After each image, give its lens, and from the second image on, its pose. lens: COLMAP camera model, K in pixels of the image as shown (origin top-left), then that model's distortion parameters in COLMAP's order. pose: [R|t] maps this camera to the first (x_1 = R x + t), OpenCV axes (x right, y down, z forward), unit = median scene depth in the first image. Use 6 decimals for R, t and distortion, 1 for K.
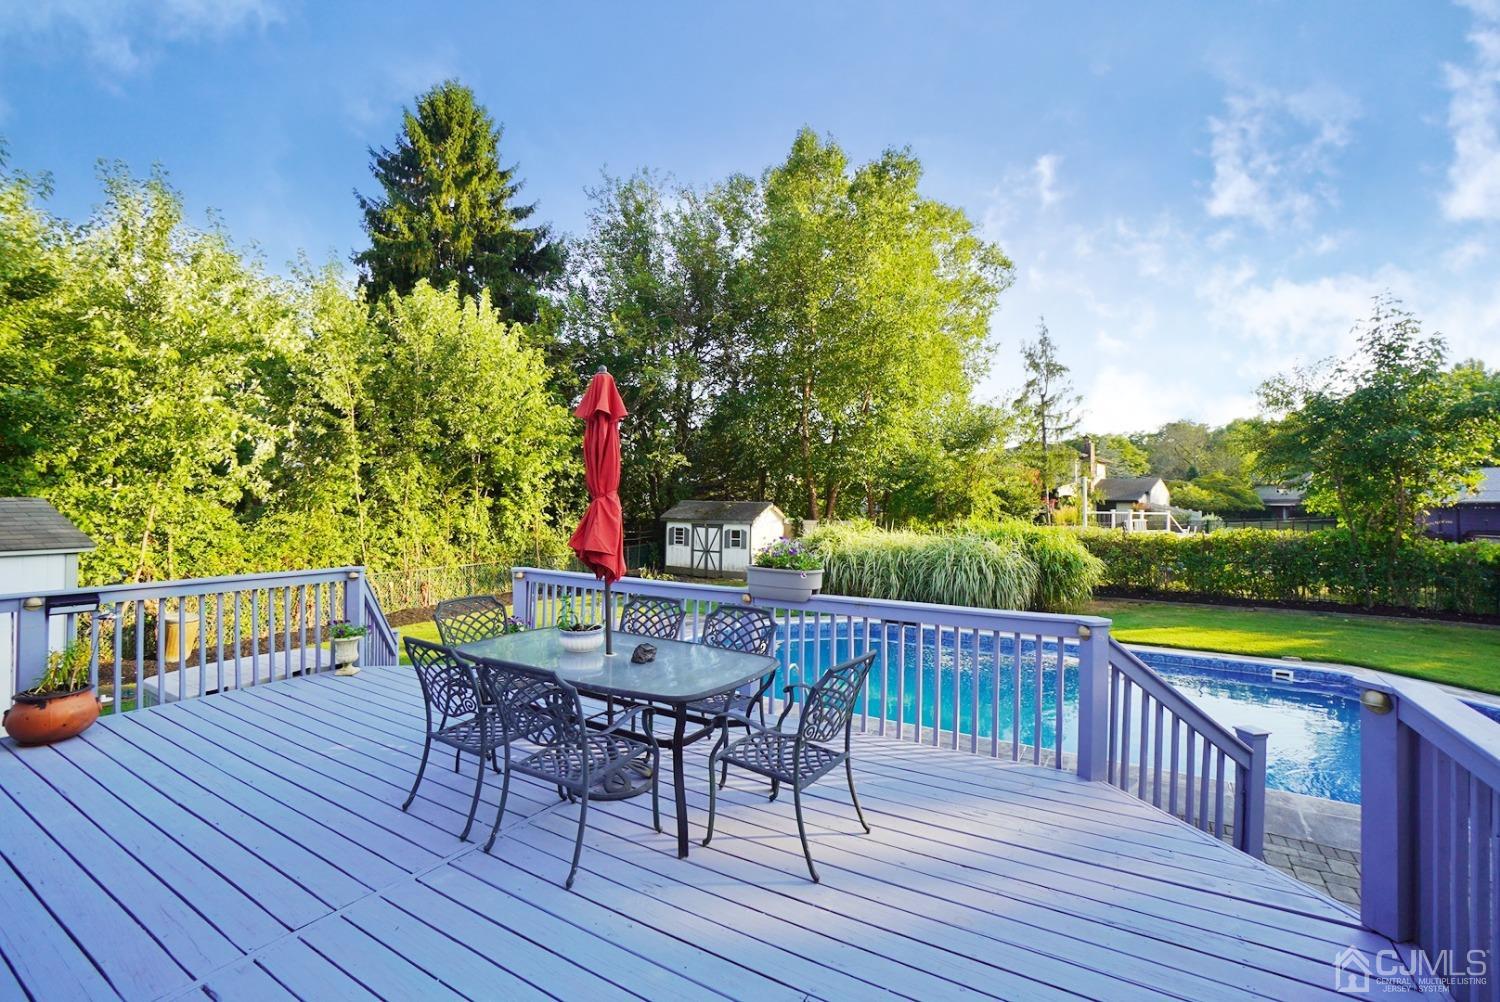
lens RADIAL K [[647.2, 0, 750.0], [0, 647.2, 501.0], [0, 0, 1]] dist [-0.079576, 0.028283]
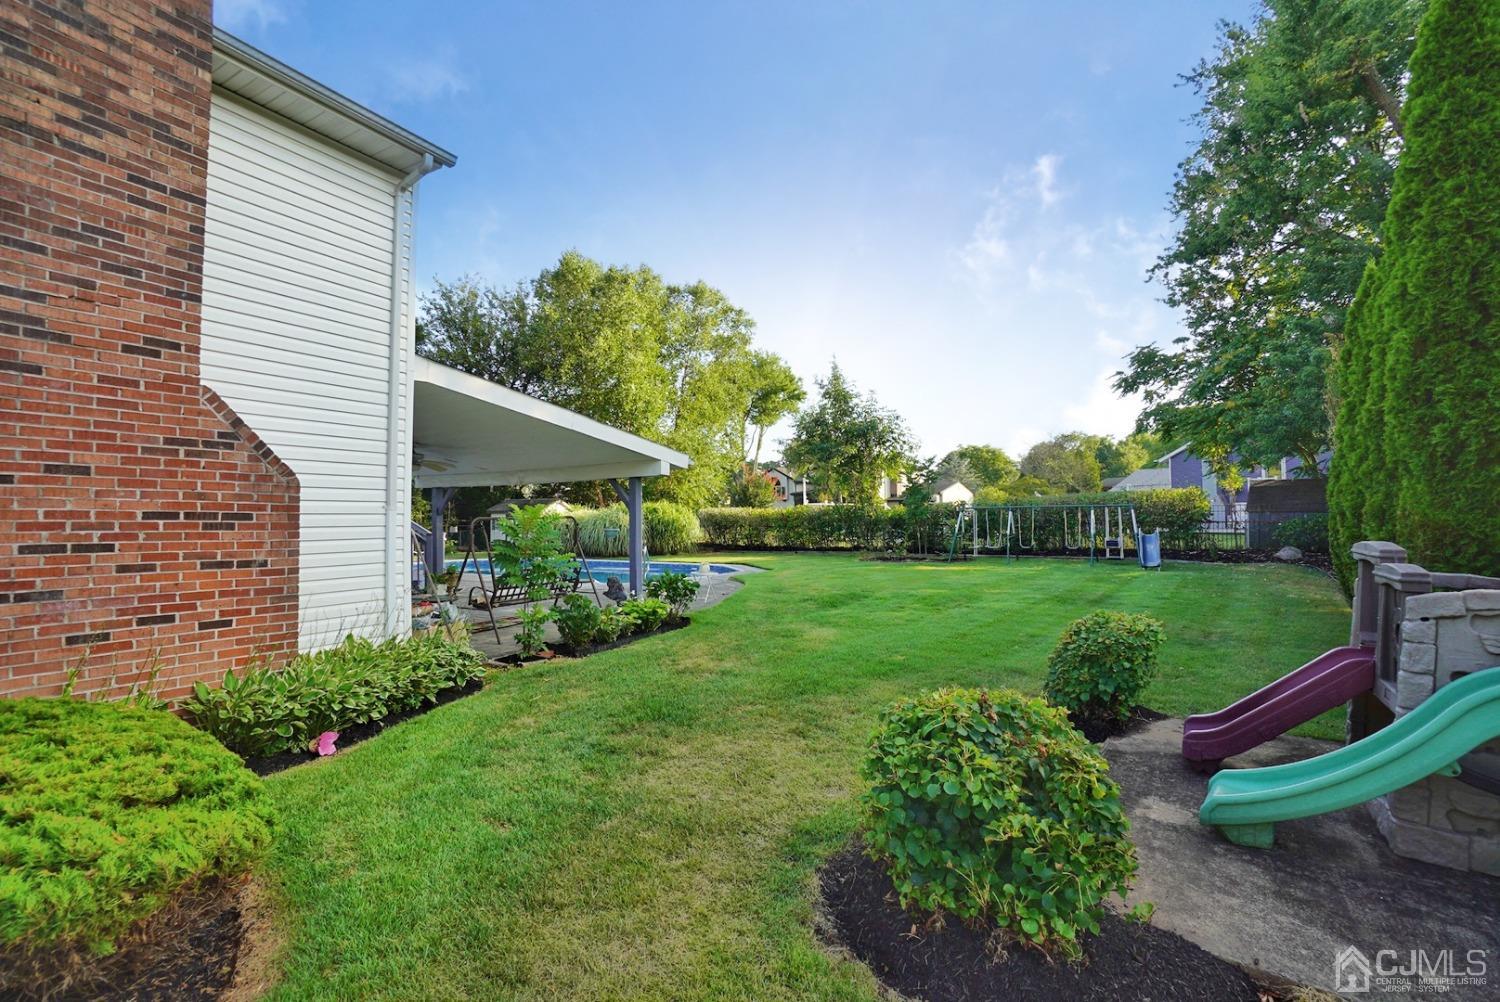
lens RADIAL K [[647.2, 0, 750.0], [0, 647.2, 501.0], [0, 0, 1]] dist [-0.079576, 0.028283]
pose [[0.999132, -0.015469, 0.038679, 0.426356], [0.016440, 0.999554, -0.024918, 0.052710], [-0.038276, 0.025532, 0.998941, -0.481970]]
